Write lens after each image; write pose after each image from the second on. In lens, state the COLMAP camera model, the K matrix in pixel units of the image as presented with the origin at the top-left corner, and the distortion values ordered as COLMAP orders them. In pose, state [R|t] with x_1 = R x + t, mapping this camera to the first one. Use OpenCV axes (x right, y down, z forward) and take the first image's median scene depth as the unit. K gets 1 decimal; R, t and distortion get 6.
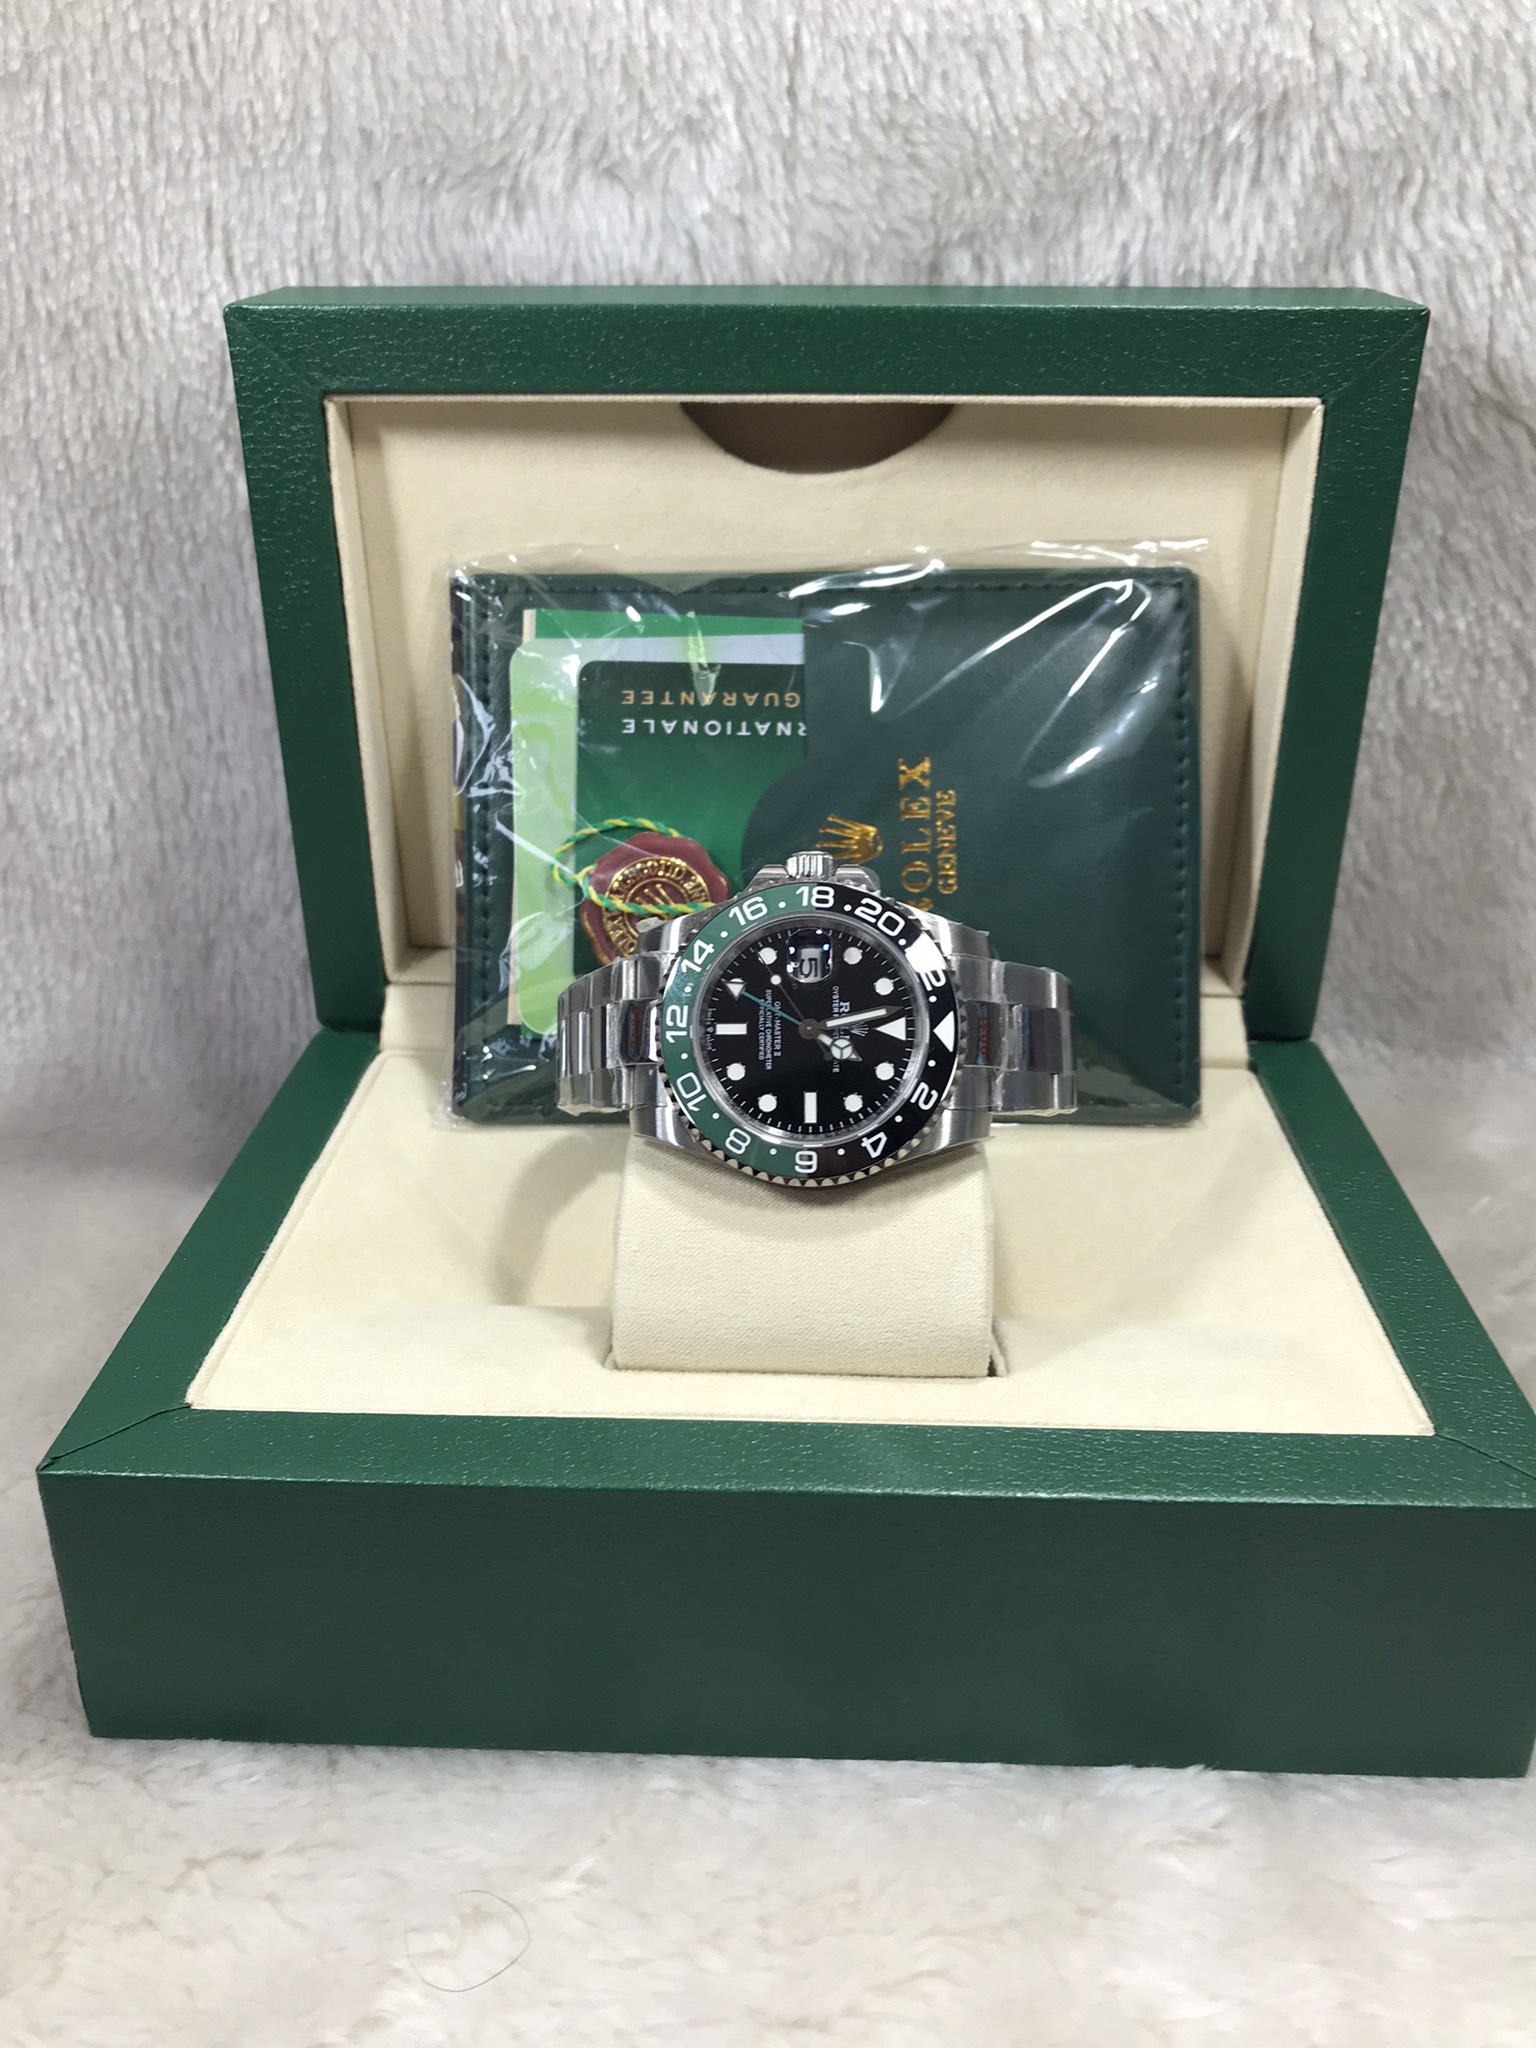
lens RADIAL K [[1751.6, 0, 758.7], [0, 1751.6, 997.9], [0, 0, 1]] dist [-0.011927, -0.004903]
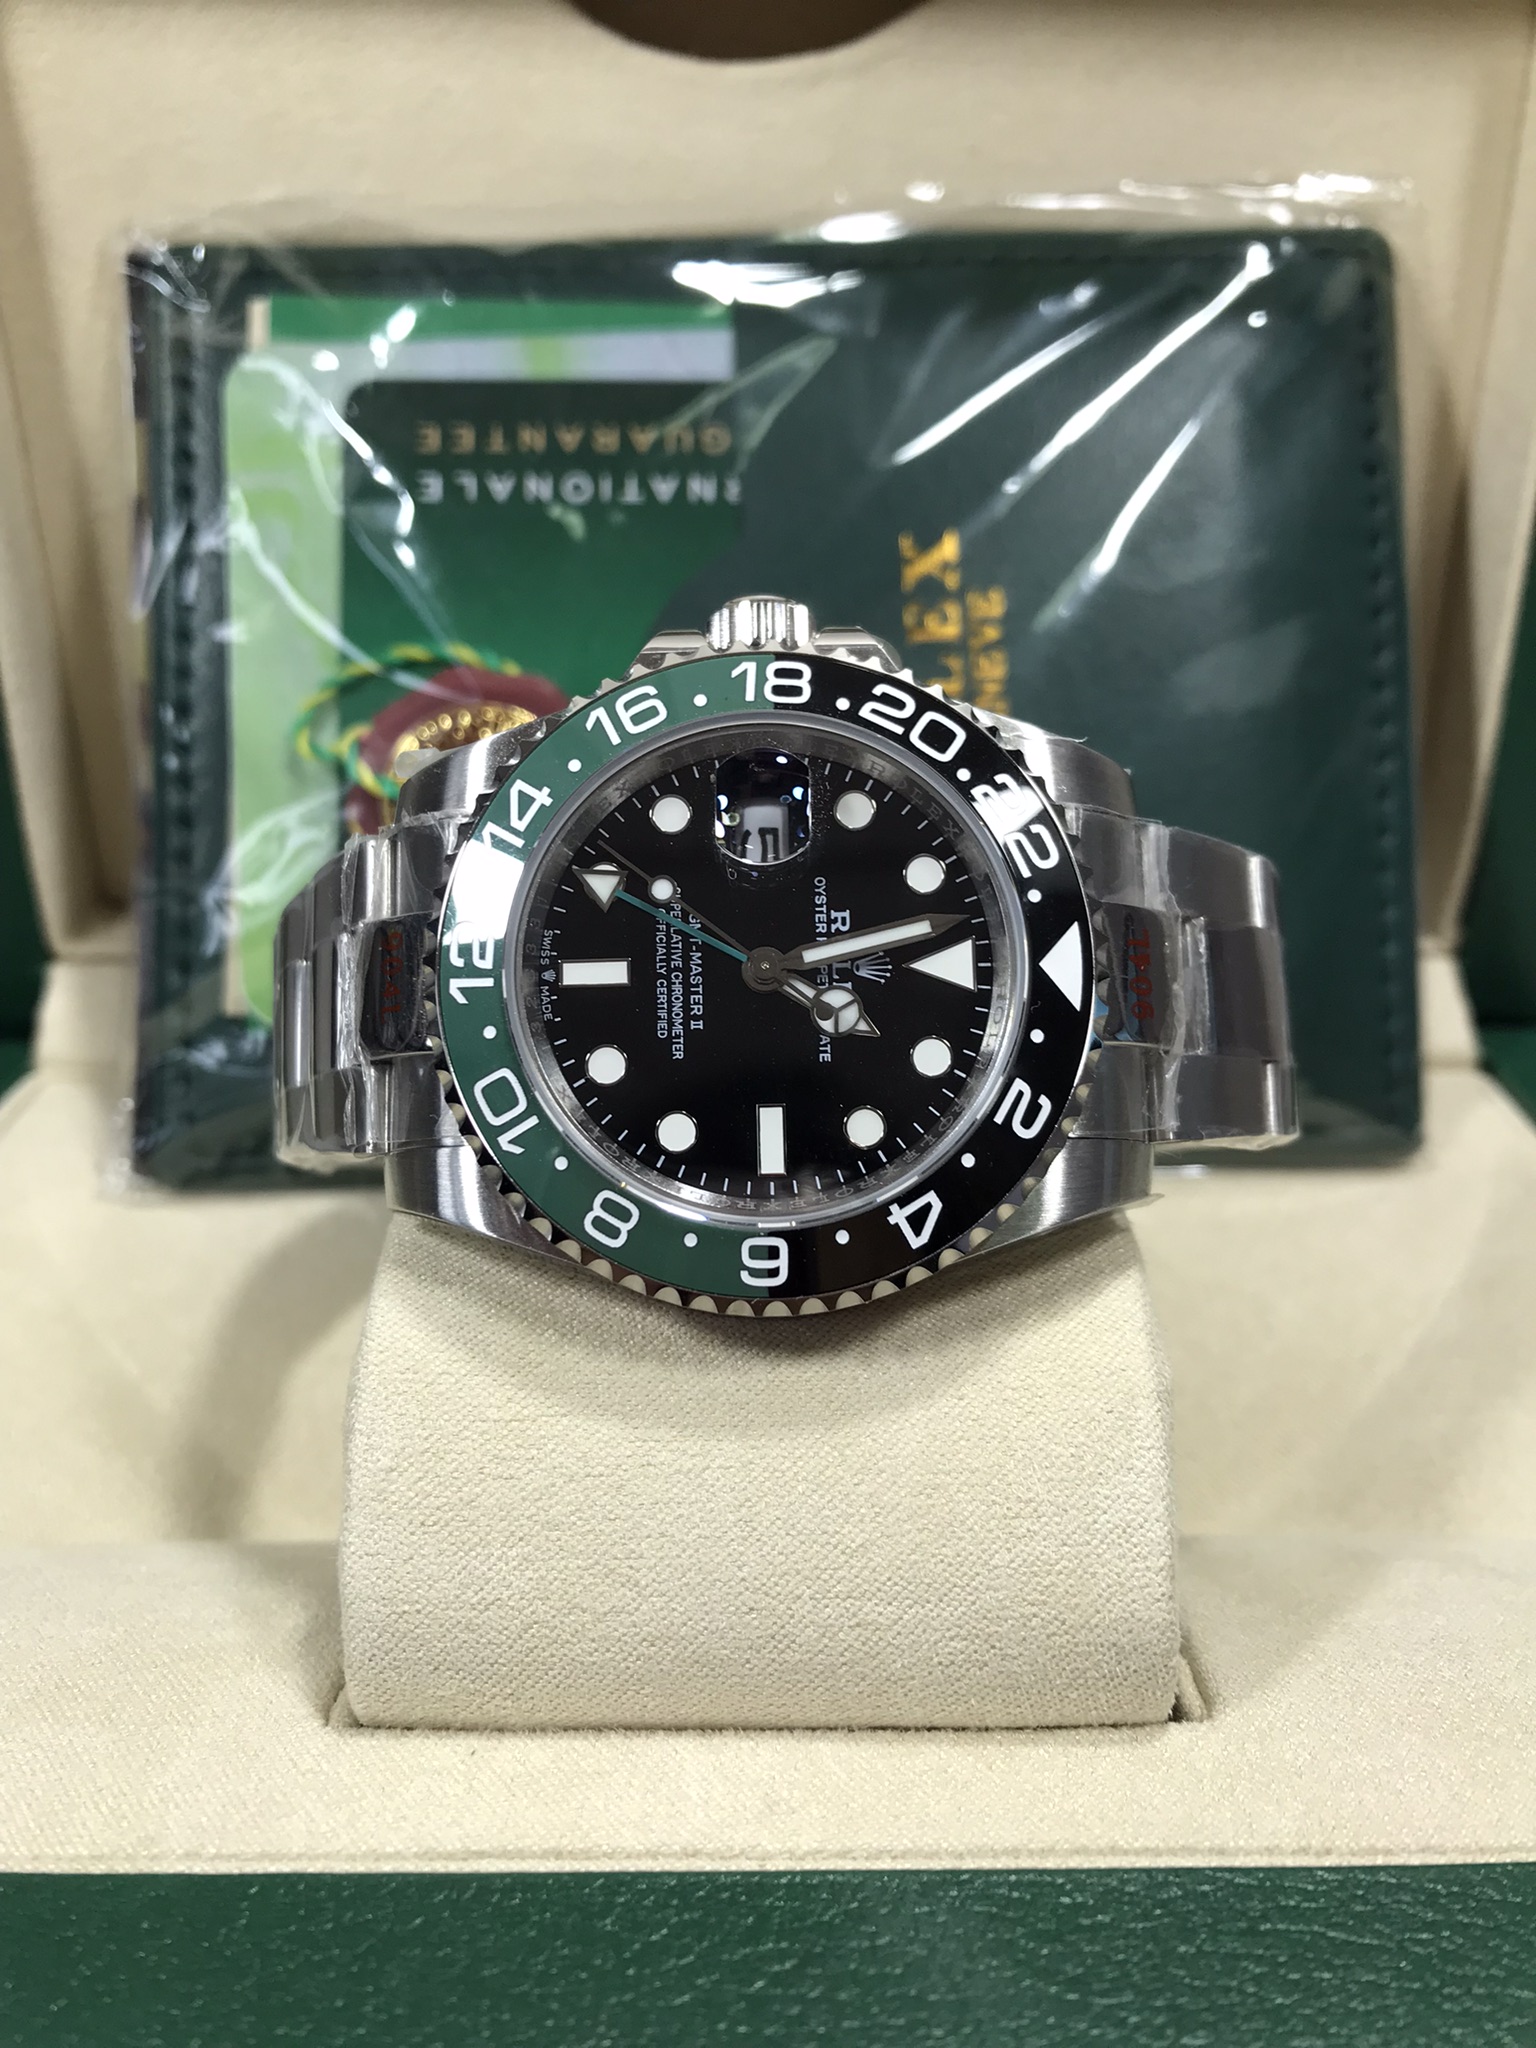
lens RADIAL K [[1778.3, 0, 768.0], [0, 1778.3, 1024.0], [0, 0, 1]] dist [-0.008928, -0.008621]
pose [[0.998853, -0.019102, 0.043903, 0.009008], [0.019753, 0.999701, -0.014442, 0.038756], [-0.043614, 0.015293, 0.998931, 0.534410]]
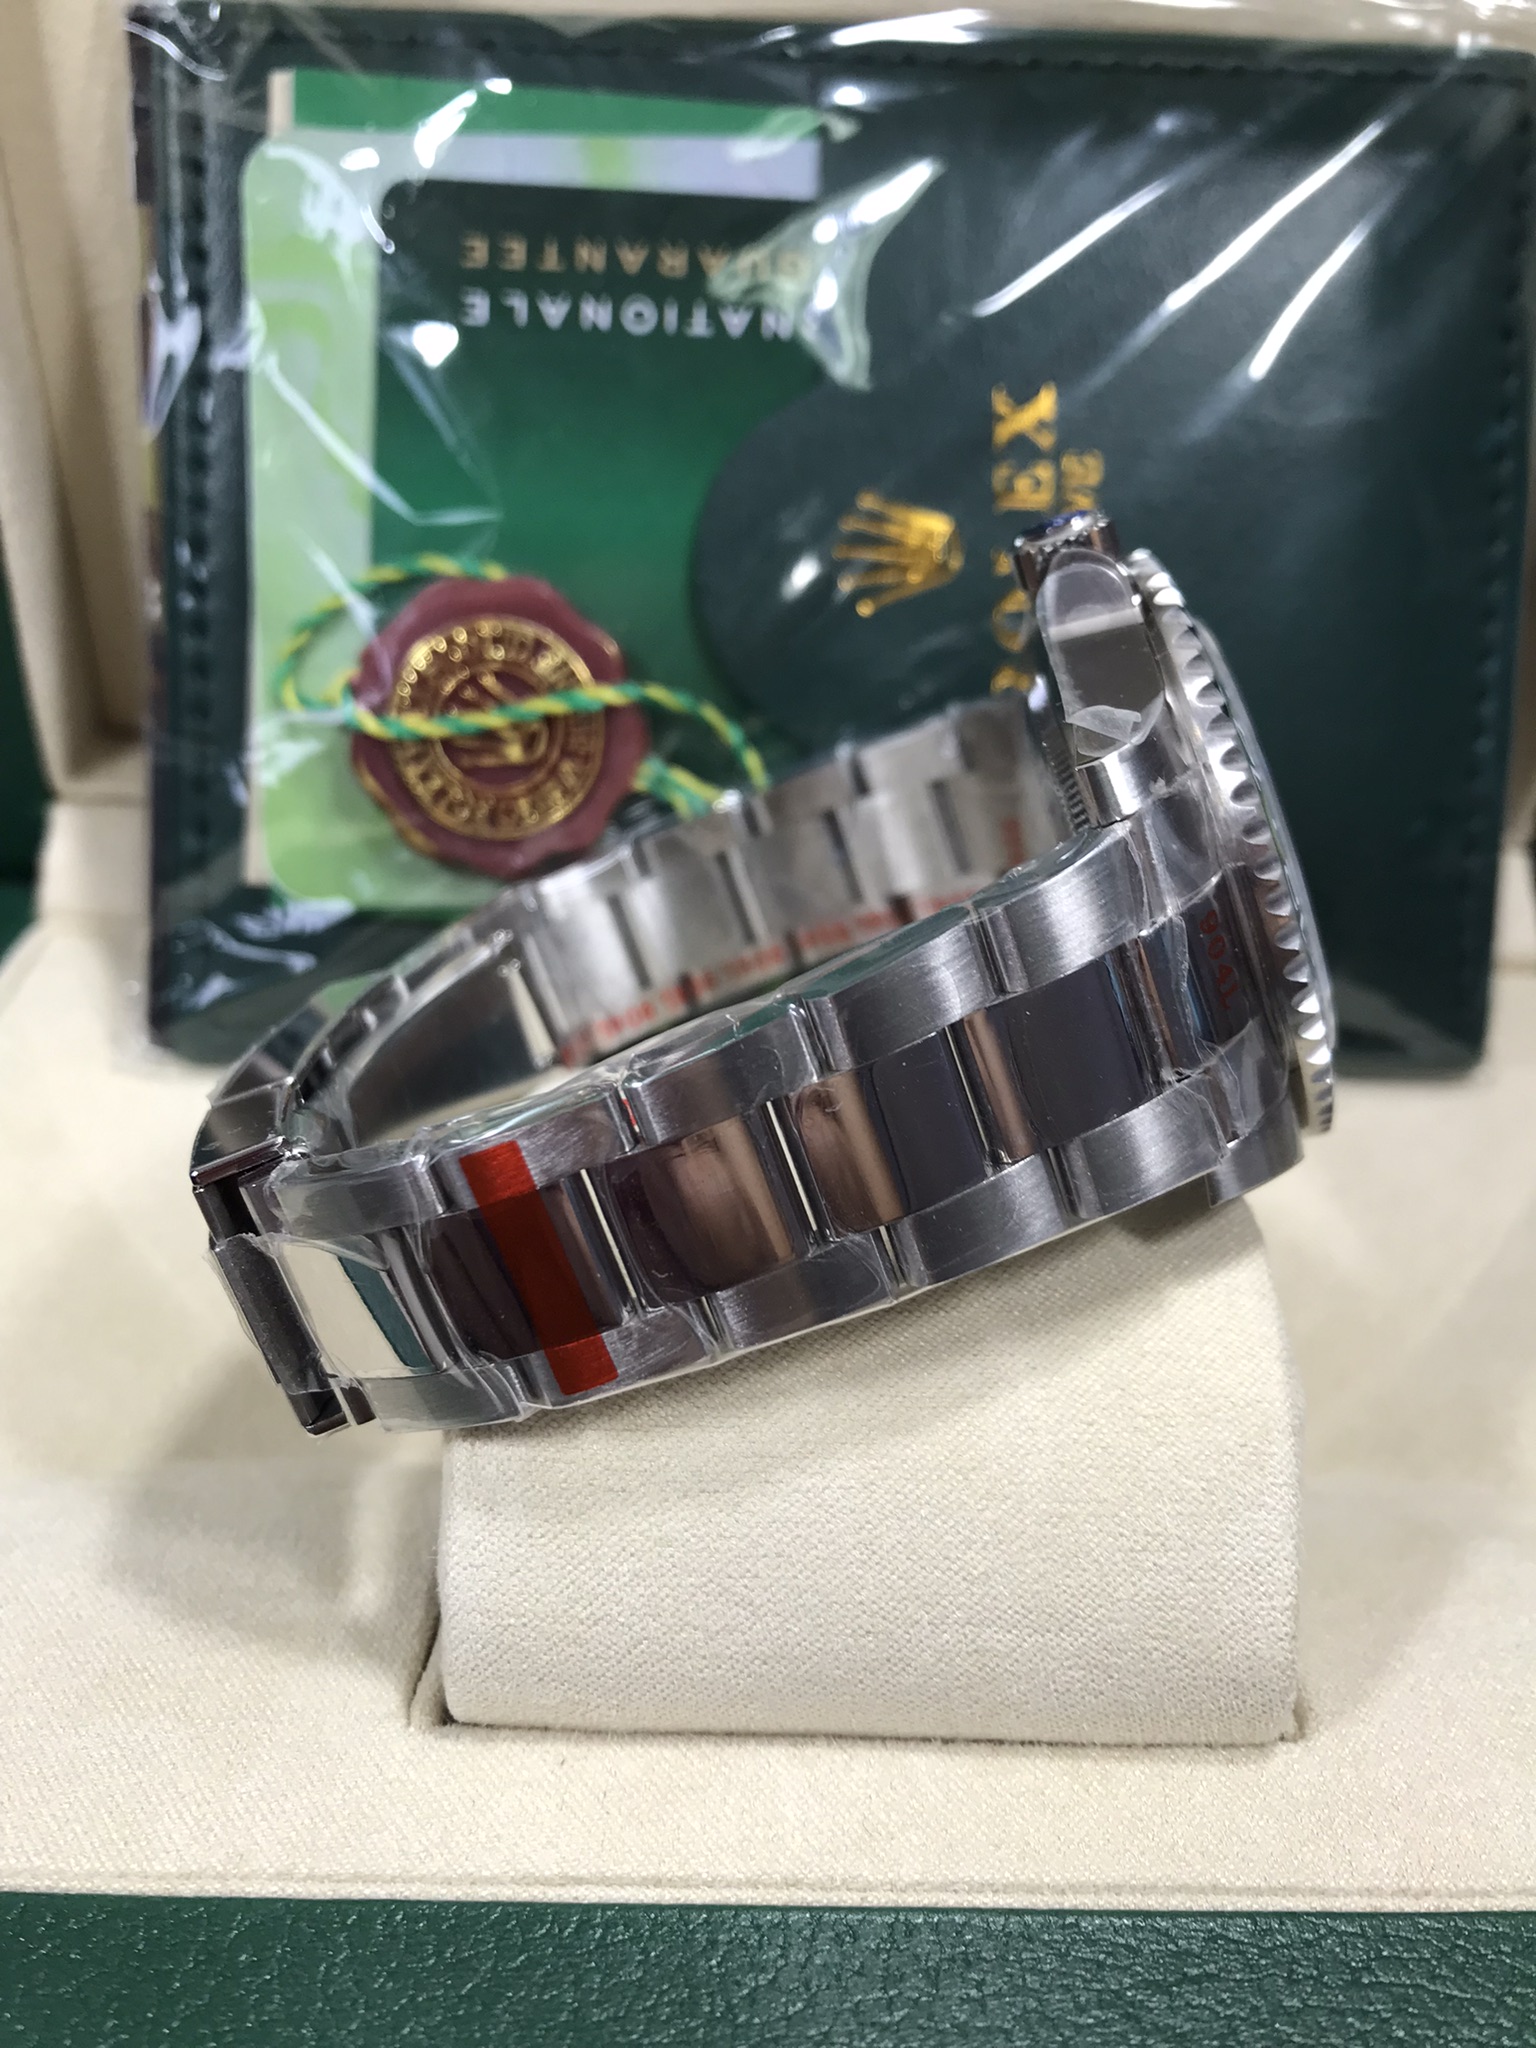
lens RADIAL K [[1778.3, 0, 768.0], [0, 1778.3, 1024.0], [0, 0, 1]] dist [-0.008928, -0.008621]
pose [[0.997492, 0.008764, 0.070229, -0.029820], [-0.018378, 0.990338, 0.137449, -0.025764], [-0.068346, -0.138395, 0.988016, 0.574186]]
